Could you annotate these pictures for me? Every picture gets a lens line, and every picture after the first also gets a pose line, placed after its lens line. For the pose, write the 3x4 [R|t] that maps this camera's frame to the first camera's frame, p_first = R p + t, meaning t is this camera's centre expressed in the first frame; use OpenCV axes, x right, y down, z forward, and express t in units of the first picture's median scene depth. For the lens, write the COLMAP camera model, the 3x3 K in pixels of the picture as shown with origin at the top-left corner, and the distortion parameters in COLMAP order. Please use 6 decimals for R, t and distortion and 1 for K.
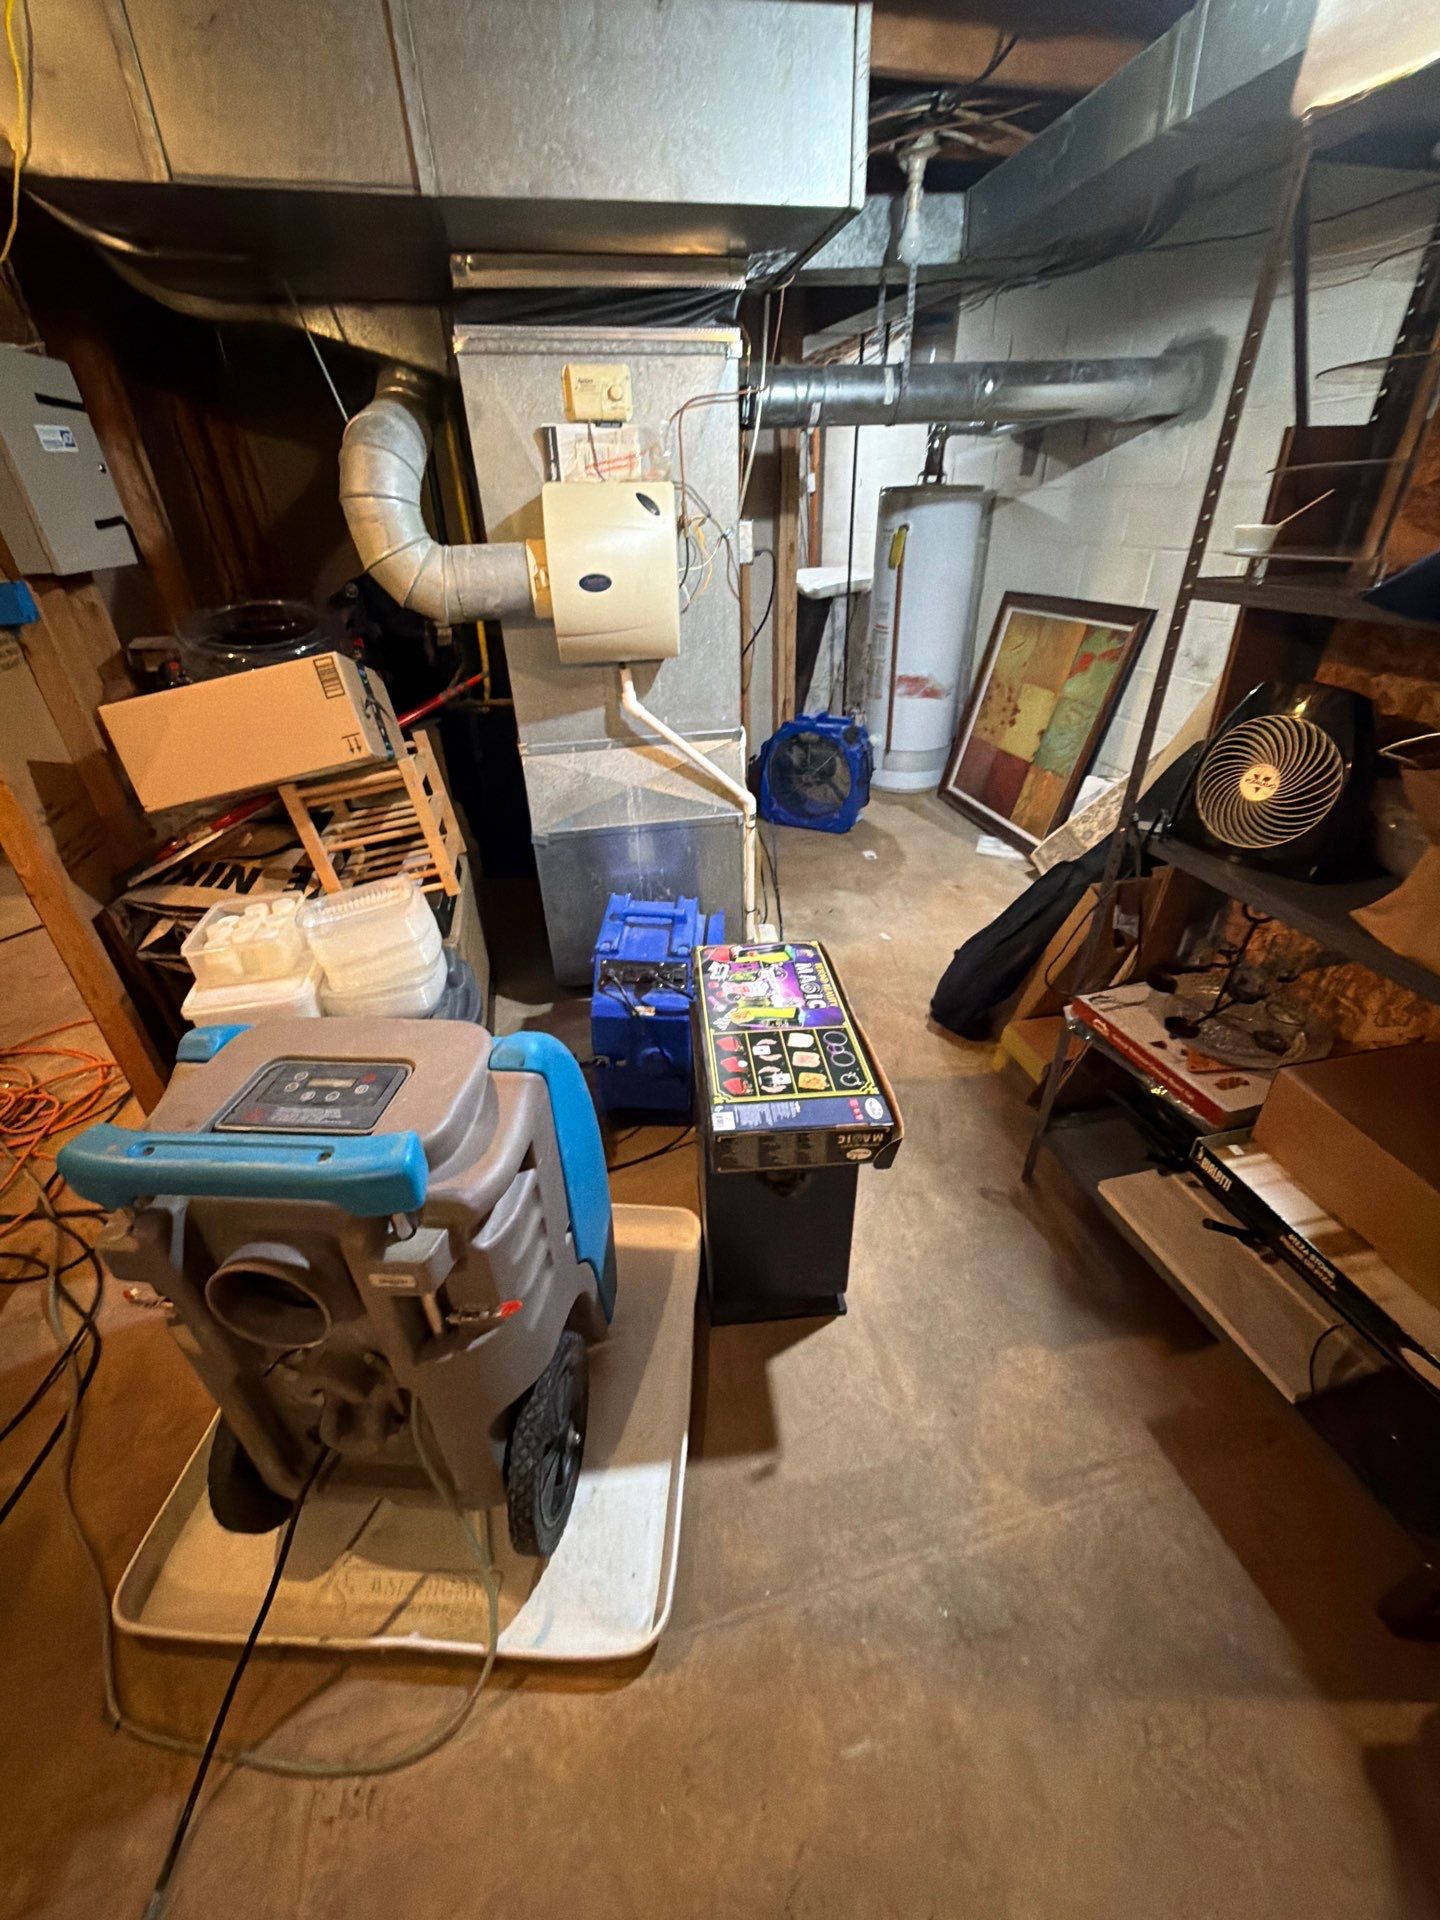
lens RADIAL K [[774.0, 0, 720.0], [0, 774.0, 960.0], [0, 0, 1]] dist [-0.001203, 0.000316]
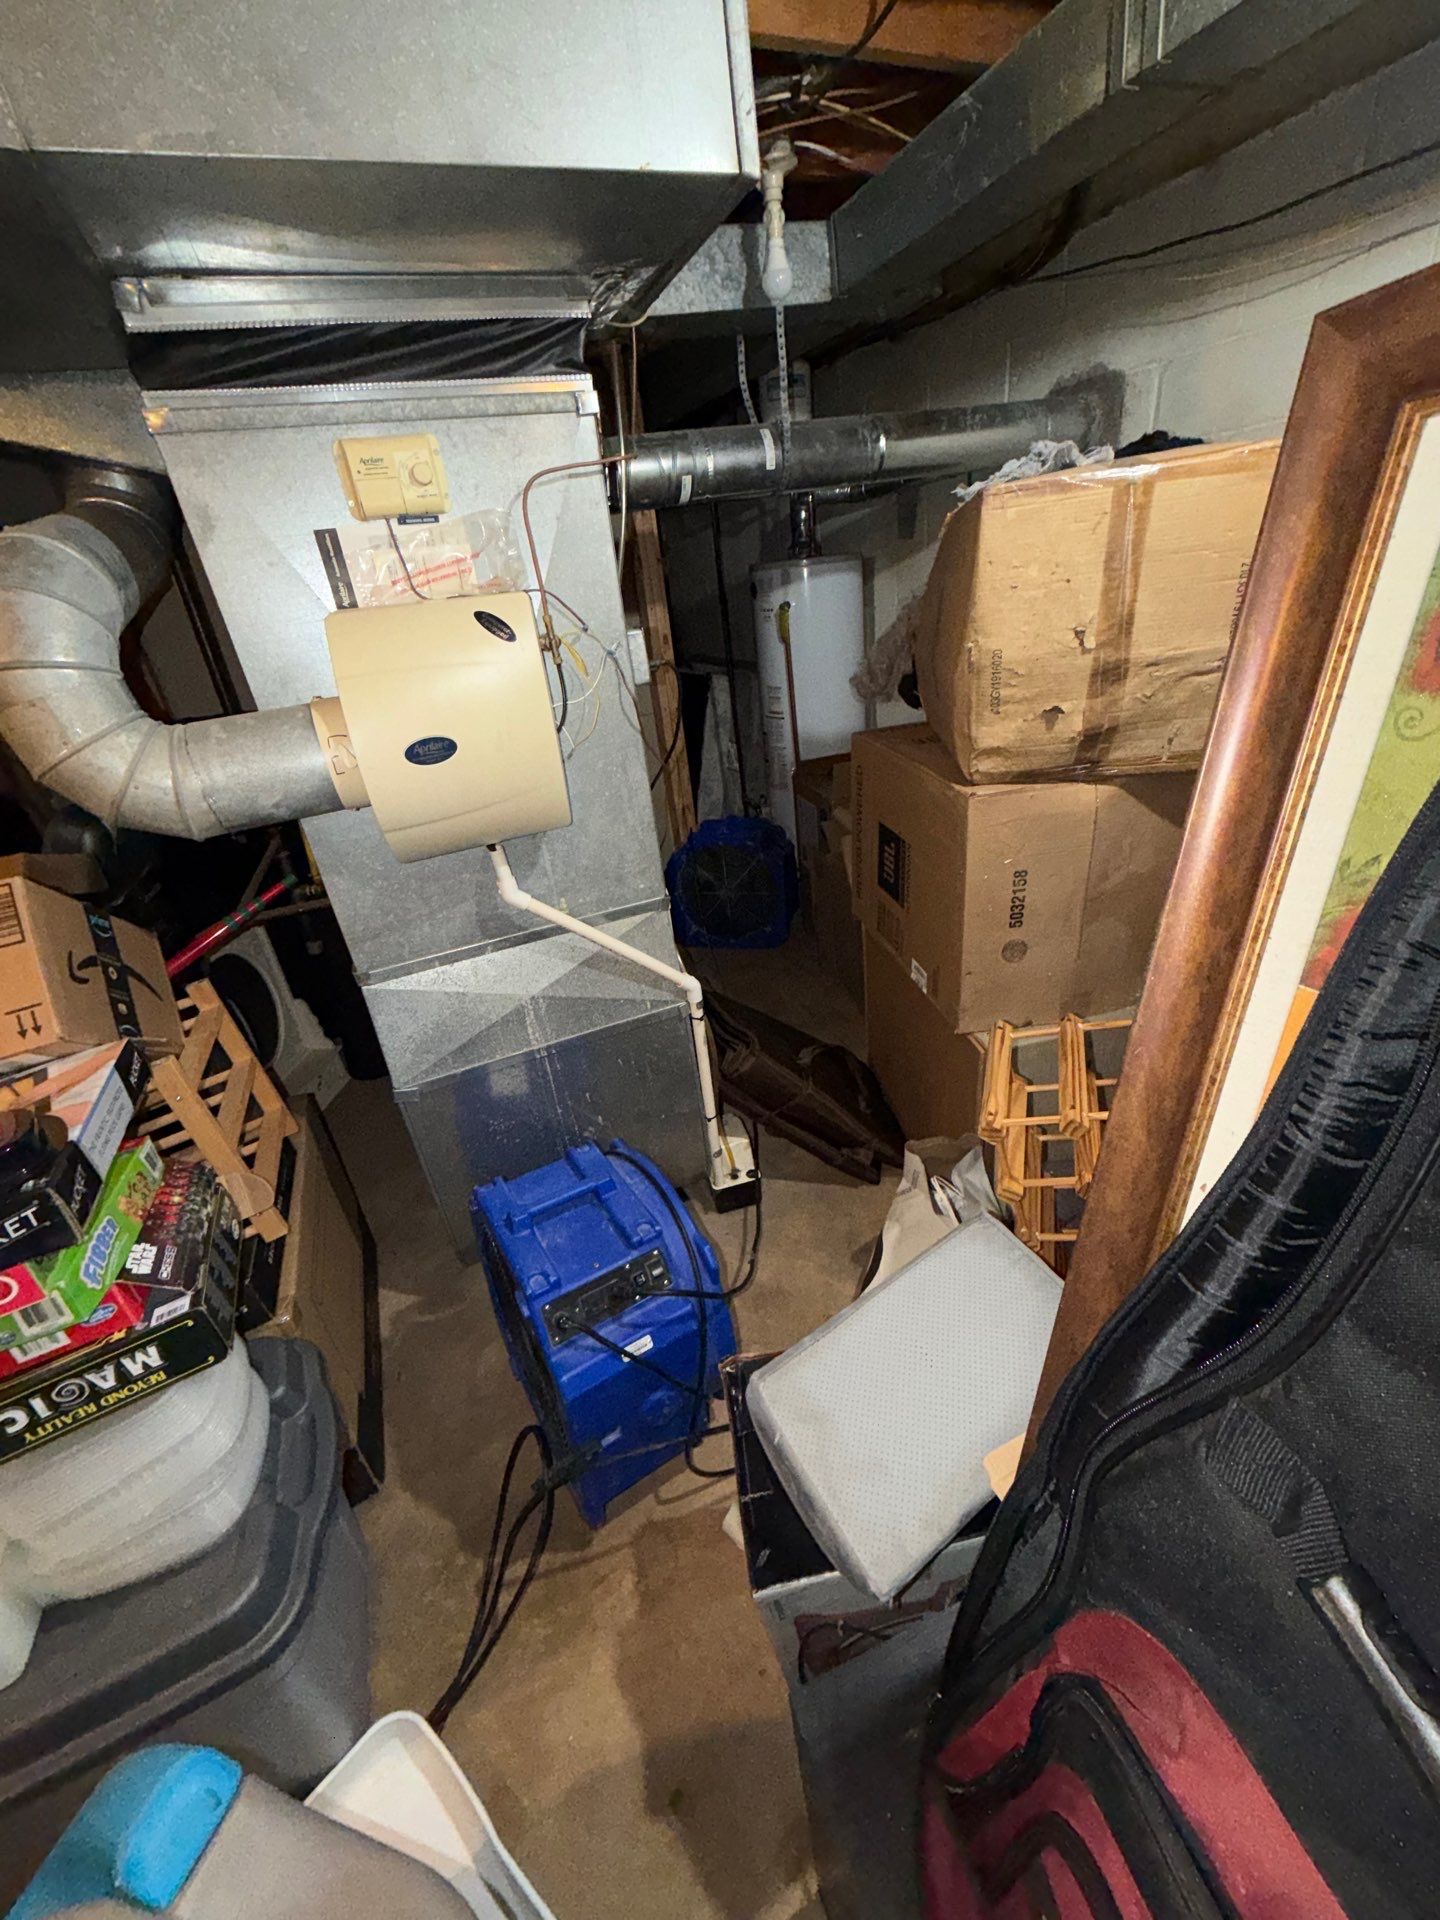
lens RADIAL K [[774.0, 0, 720.0], [0, 774.0, 960.0], [0, 0, 1]] dist [-0.001203, 0.000316]
pose [[0.978686, -0.160031, 0.128697, -0.030377], [0.169945, 0.982959, -0.070079, -0.194717], [-0.115289, 0.090457, 0.989205, 0.294342]]
